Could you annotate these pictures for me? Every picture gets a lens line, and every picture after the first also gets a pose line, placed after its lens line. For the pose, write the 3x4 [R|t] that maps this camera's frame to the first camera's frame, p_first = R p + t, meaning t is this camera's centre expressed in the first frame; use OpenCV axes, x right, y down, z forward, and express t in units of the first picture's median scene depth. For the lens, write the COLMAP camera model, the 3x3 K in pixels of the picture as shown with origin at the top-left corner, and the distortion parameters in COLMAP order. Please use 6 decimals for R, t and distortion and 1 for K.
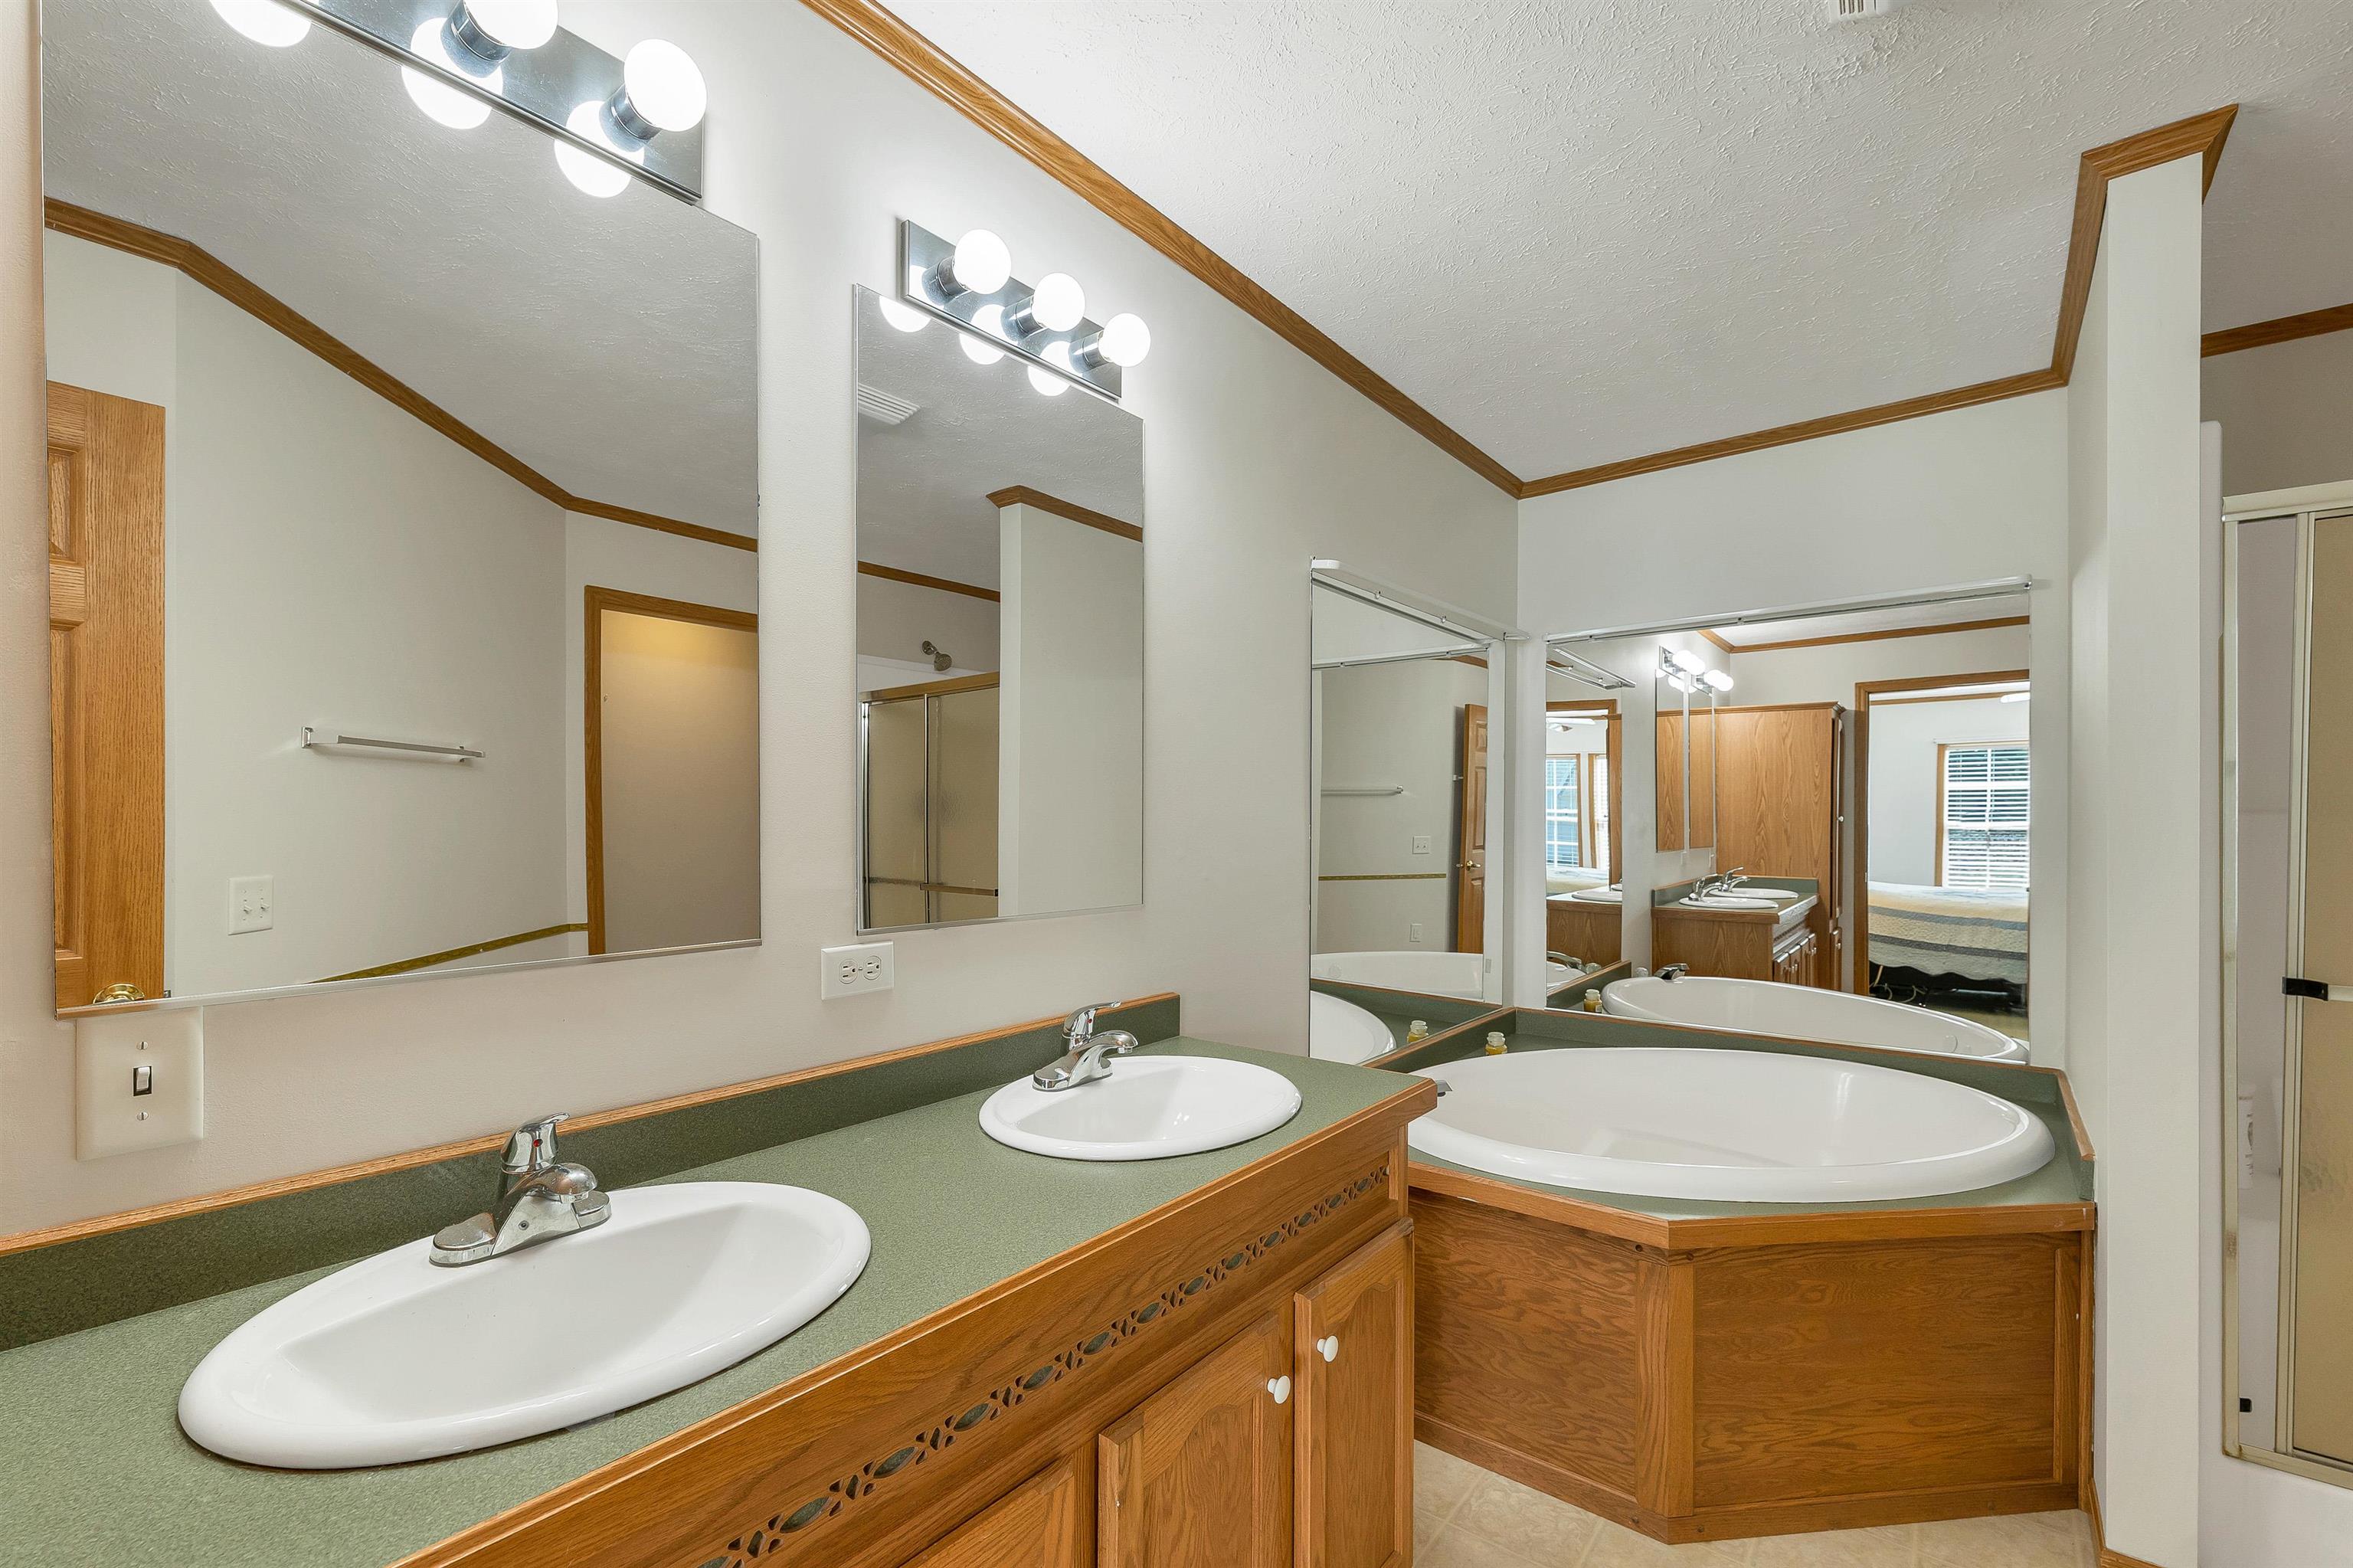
lens RADIAL K [[979.5, 0, 1196.9], [0, 979.5, 827.6], [0, 0, 1]] dist [0.004775, -0.000877]
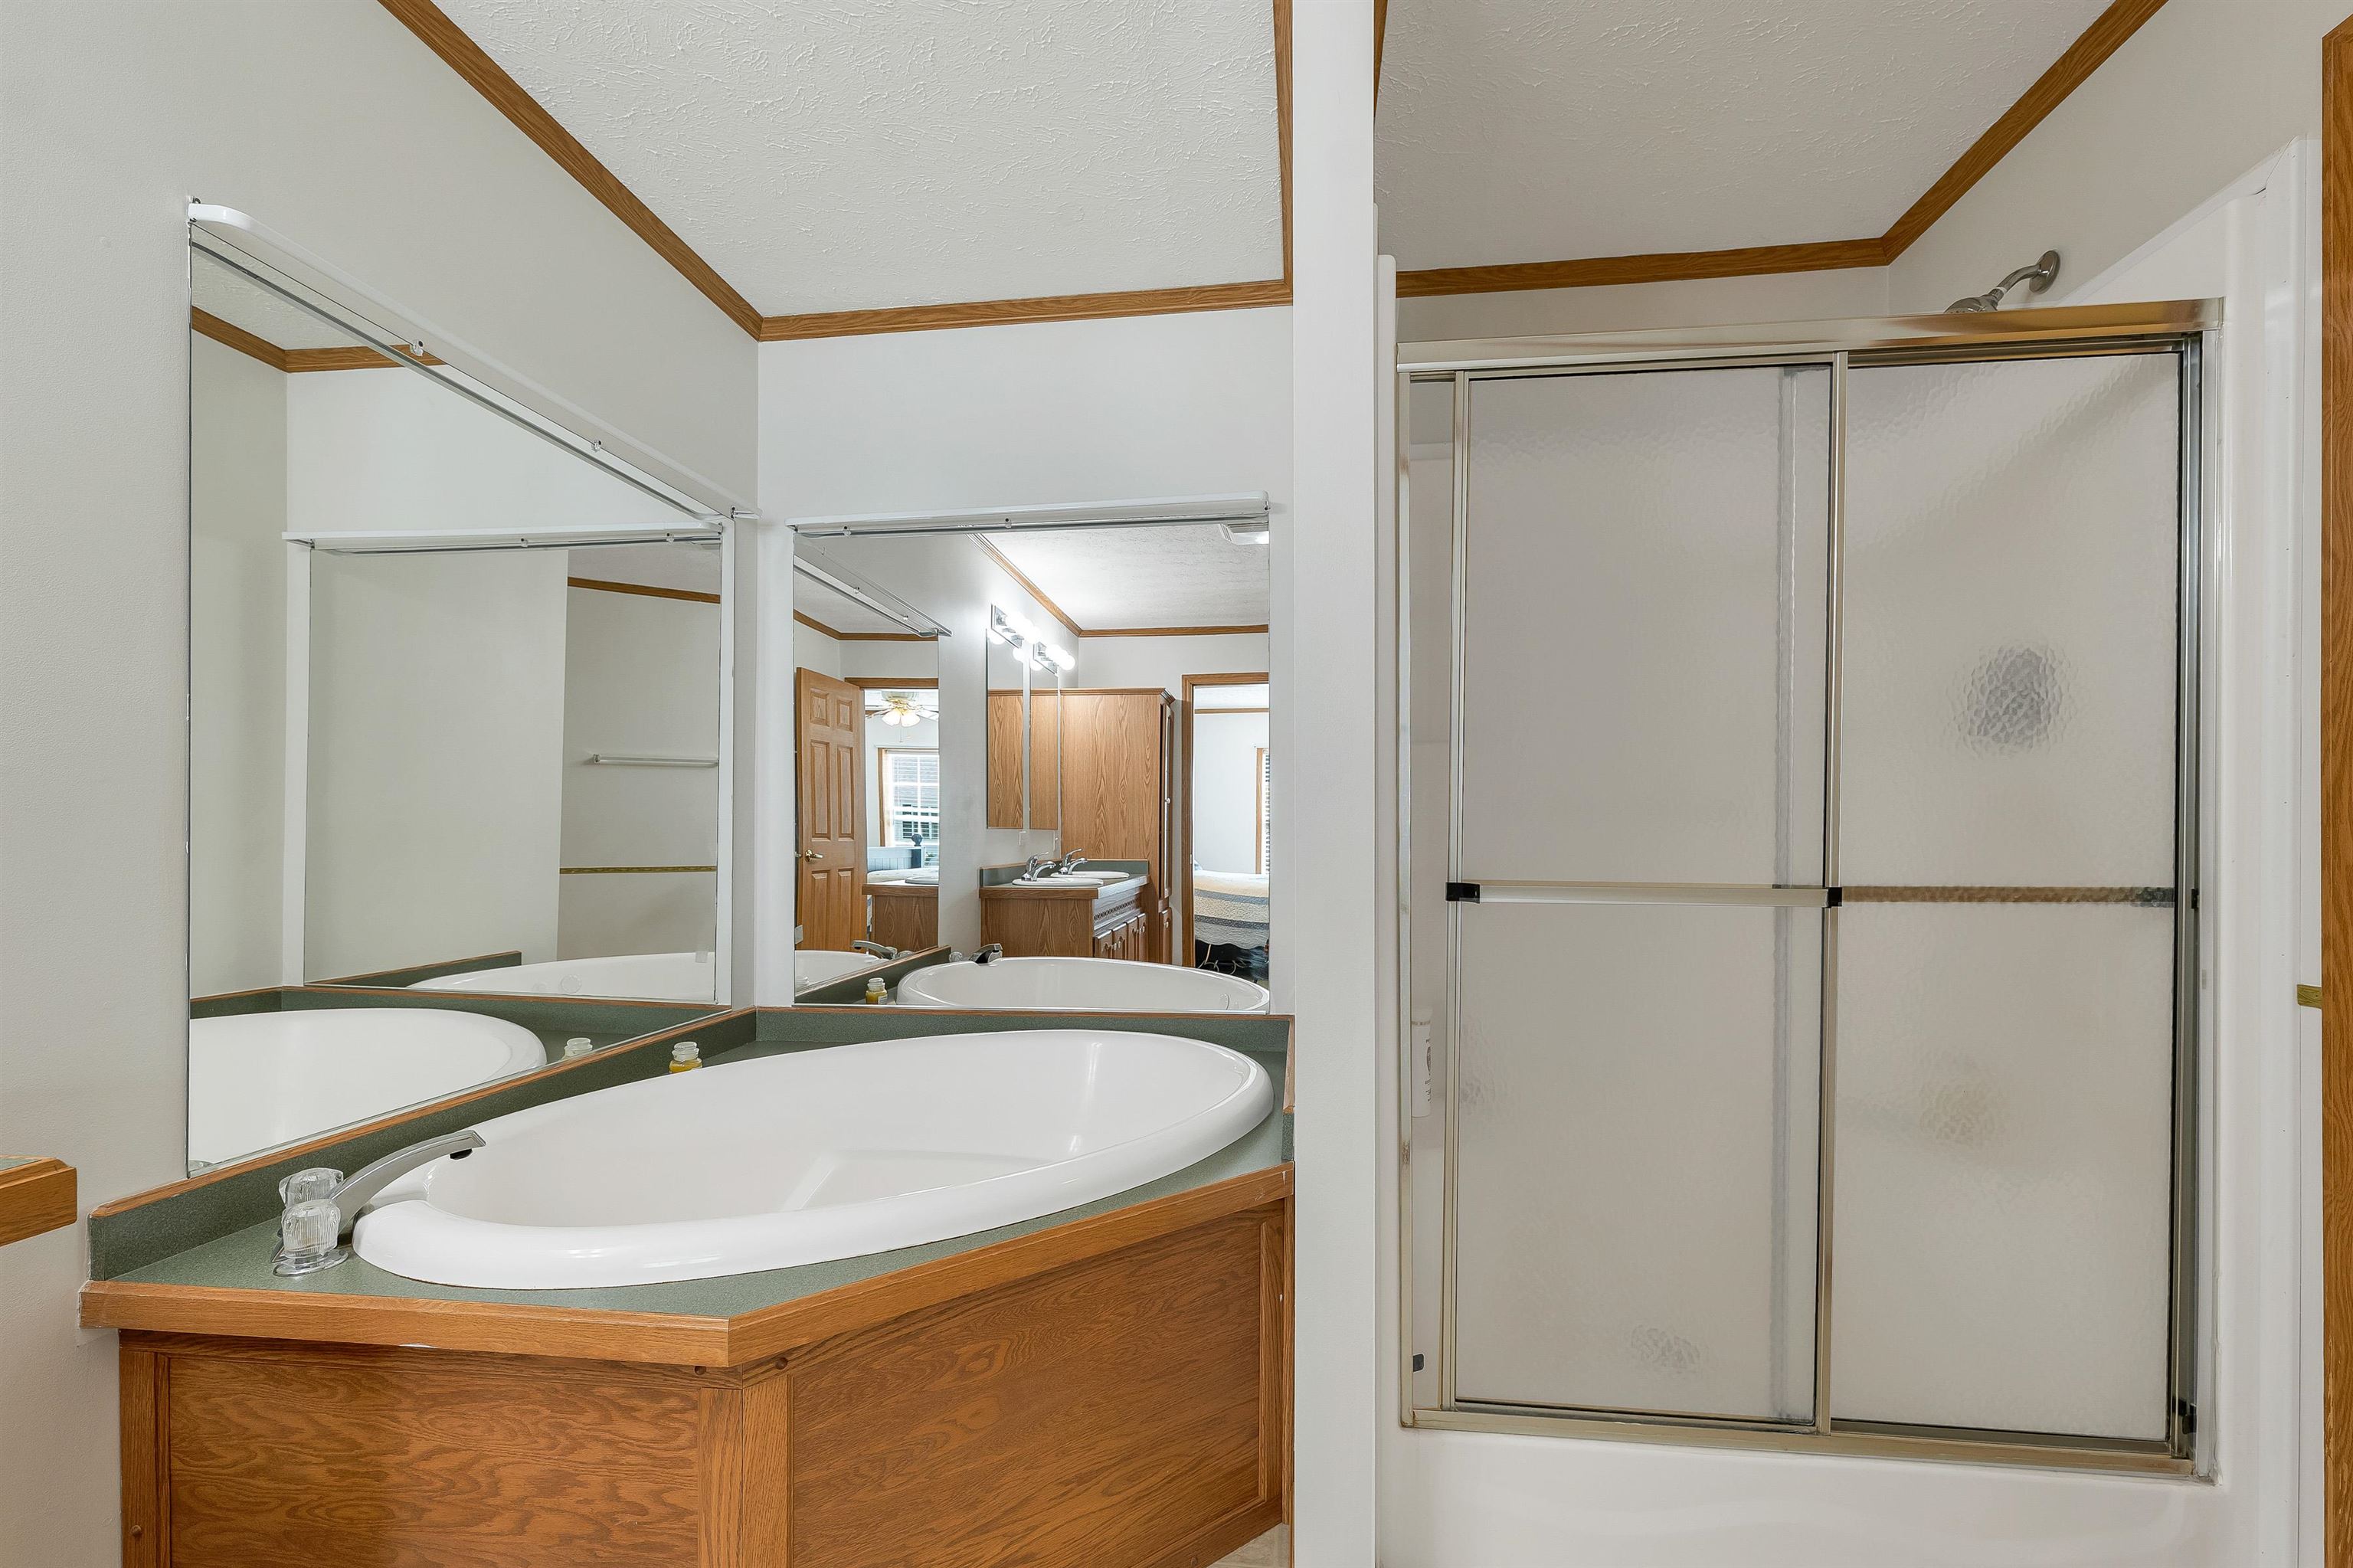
lens RADIAL K [[979.5, 0, 1185.3], [0, 979.5, 840.4], [0, 0, 1]] dist [0.004775, -0.000877]
pose [[0.851558, 0.000336, 0.524261, 0.344191], [0.001093, 0.999996, -0.002416, 0.092240], [-0.524260, 0.002630, 0.851554, 0.288880]]
